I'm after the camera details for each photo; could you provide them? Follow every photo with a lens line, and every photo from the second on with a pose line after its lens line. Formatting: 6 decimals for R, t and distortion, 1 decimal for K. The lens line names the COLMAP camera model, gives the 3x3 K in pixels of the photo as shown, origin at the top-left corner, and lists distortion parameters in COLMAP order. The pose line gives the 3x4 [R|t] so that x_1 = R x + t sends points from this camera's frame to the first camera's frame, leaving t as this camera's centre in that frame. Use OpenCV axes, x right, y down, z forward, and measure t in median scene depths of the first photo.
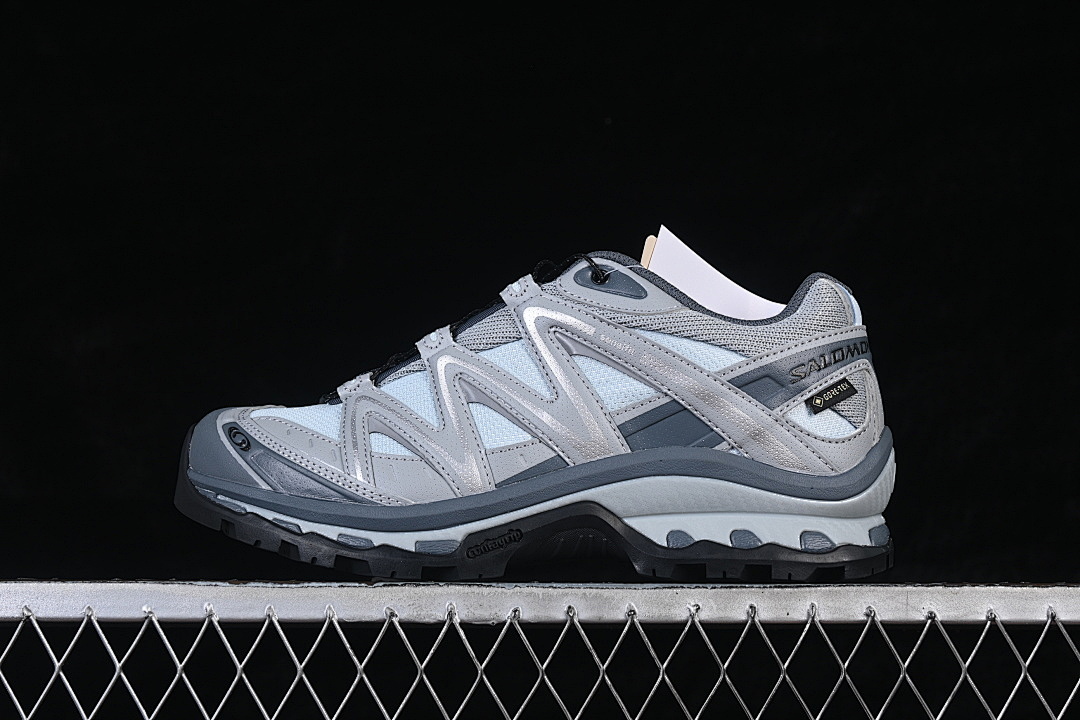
lens RADIAL K [[2246.2, 0, 570.5], [0, 2246.2, 359.9], [0, 0, 1]] dist [0.011441, 0.000000]
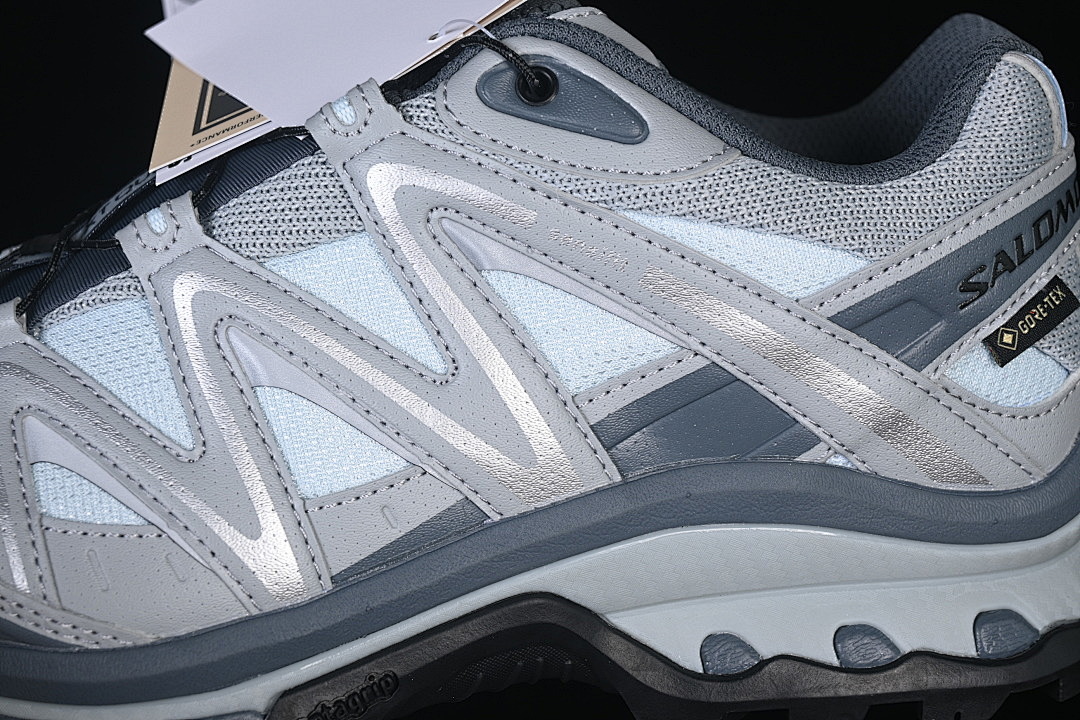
lens RADIAL K [[2246.2, 0, 550.4], [0, 2246.2, 357.1], [0, 0, 1]] dist [0.011441, 0.000000]
pose [[0.984152, -0.068794, 0.163438, -0.060353], [0.008707, 0.939315, 0.342945, -0.139286], [-0.177113, -0.336086, 0.925028, 0.583444]]
